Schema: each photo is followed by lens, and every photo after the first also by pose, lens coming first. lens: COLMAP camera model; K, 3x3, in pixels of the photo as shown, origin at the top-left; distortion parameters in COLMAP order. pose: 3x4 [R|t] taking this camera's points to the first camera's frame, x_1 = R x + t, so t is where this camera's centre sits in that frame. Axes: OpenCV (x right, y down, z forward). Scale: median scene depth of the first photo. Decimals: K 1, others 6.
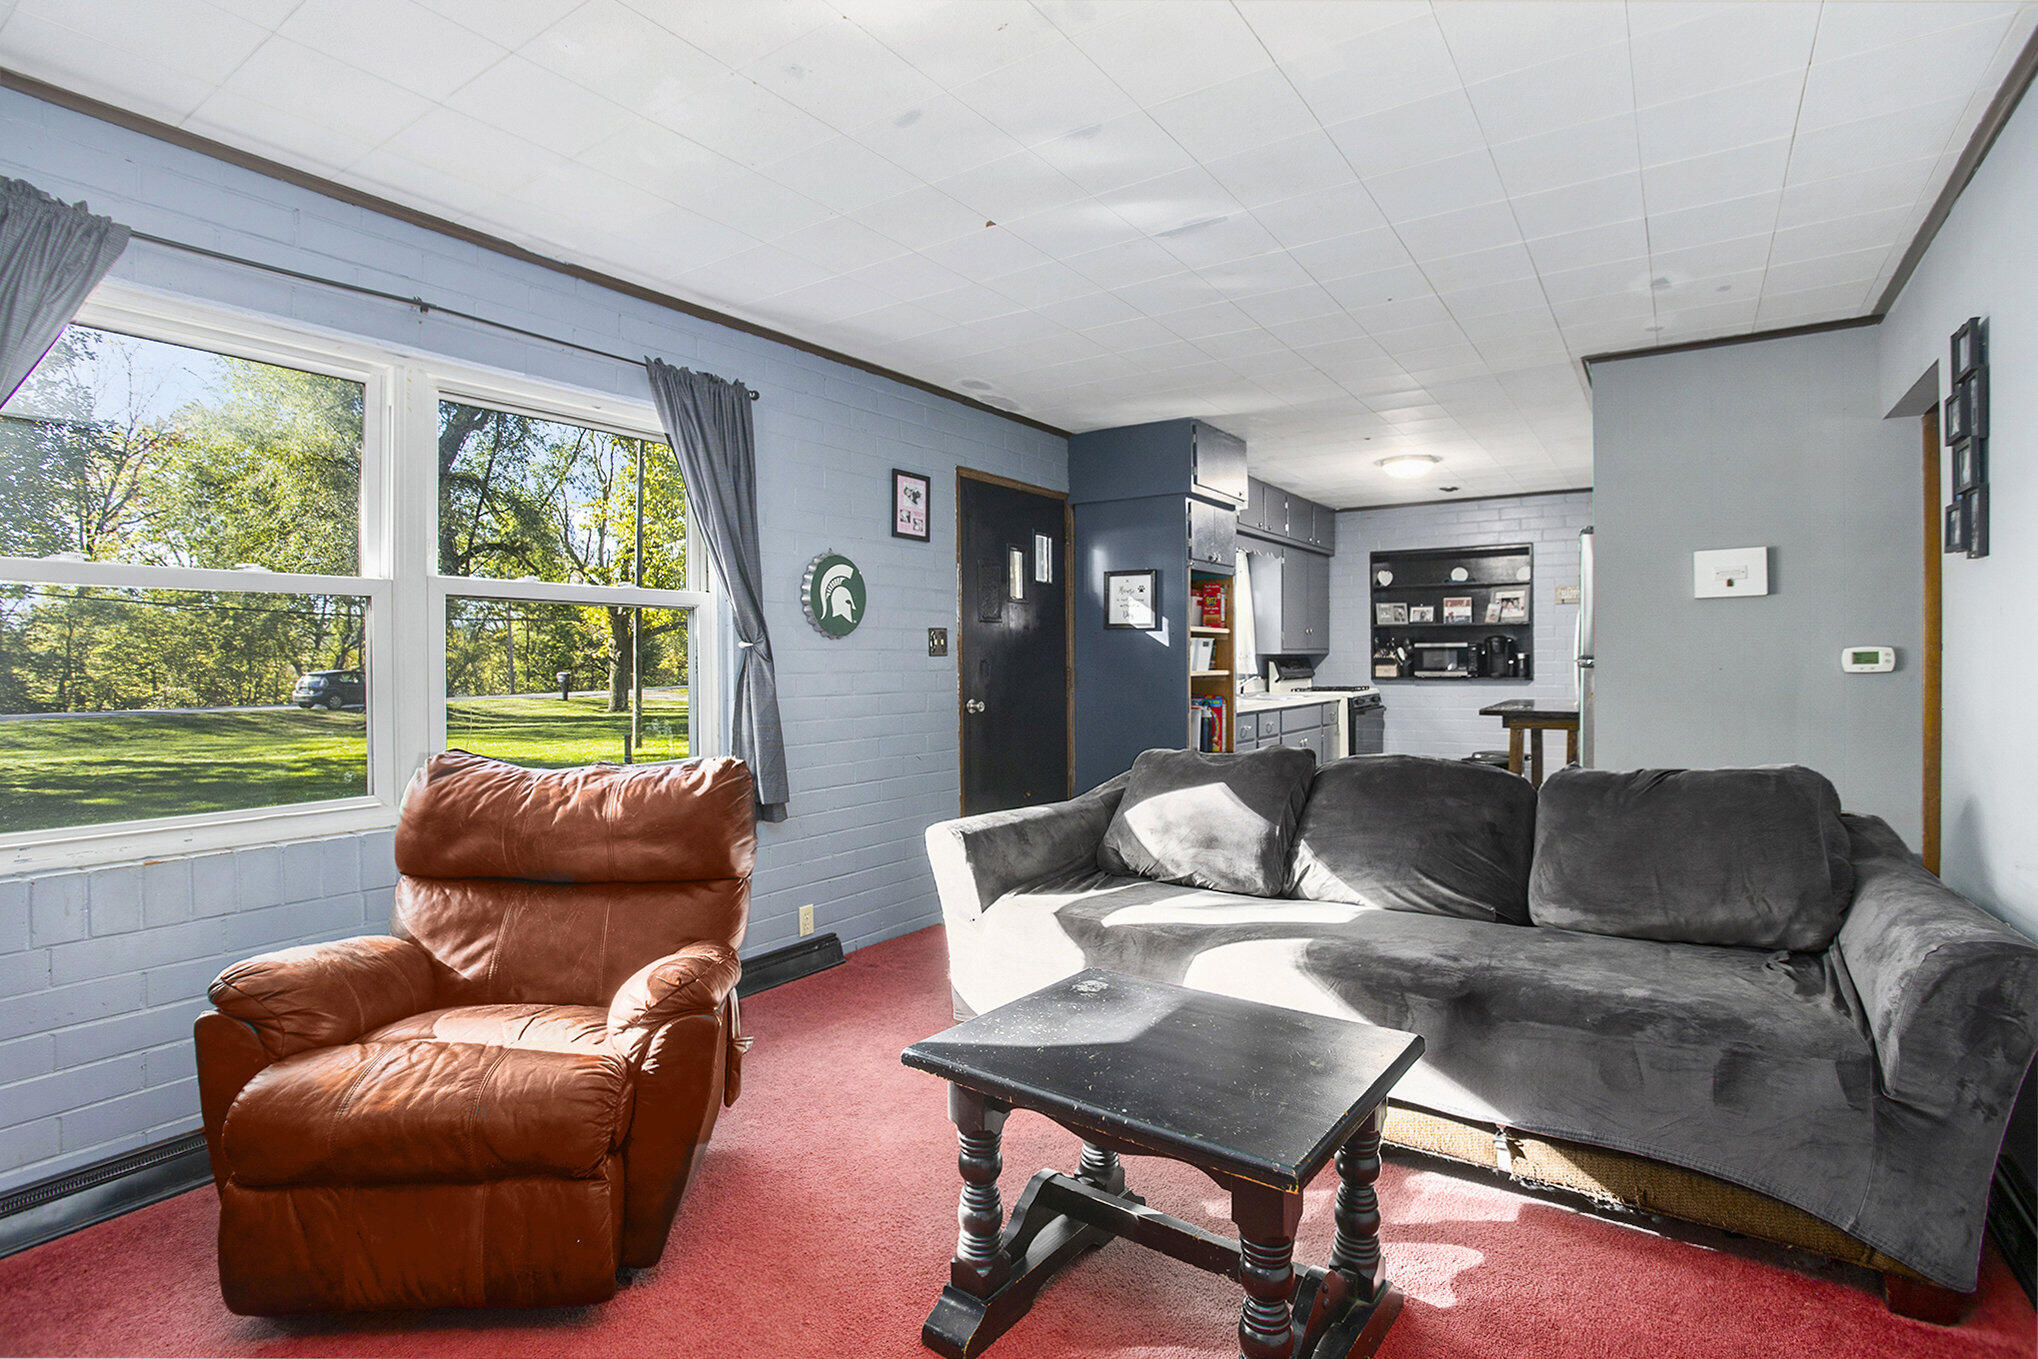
lens RADIAL K [[1006.8, 0, 1014.9], [0, 1006.8, 657.4], [0, 0, 1]] dist [-0.037893, 0.000370]
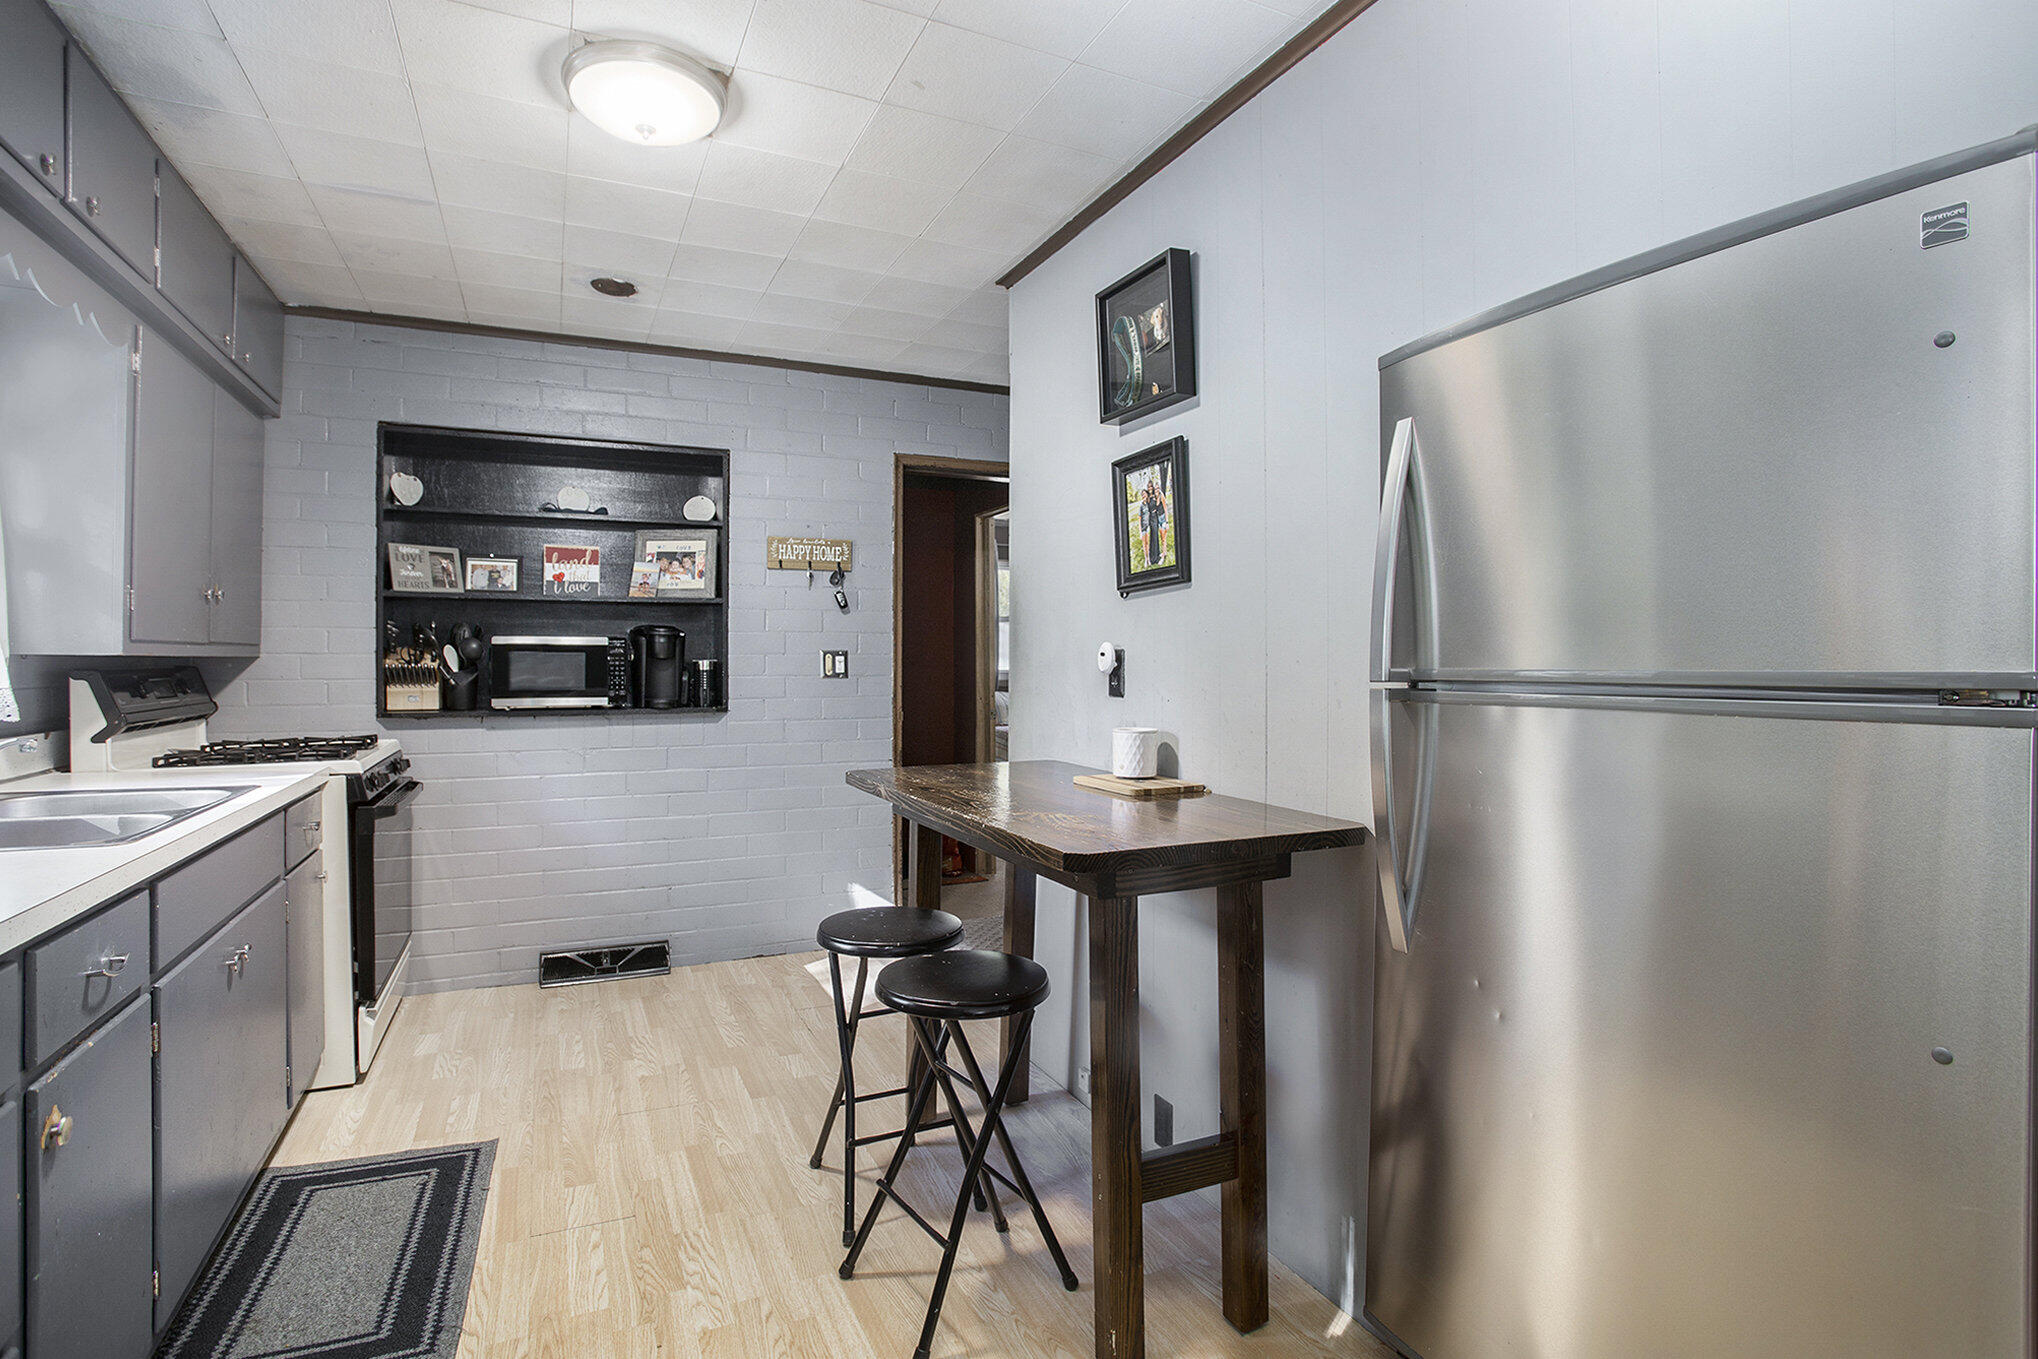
lens RADIAL K [[1006.8, 0, 1014.9], [0, 1006.8, 657.4], [0, 0, 1]] dist [-0.037893, 0.000370]
pose [[0.526067, 0.010404, 0.850380, 0.143137], [-0.003517, 0.999943, -0.010058, -0.000566], [-0.850436, 0.002300, 0.526073, 0.560574]]
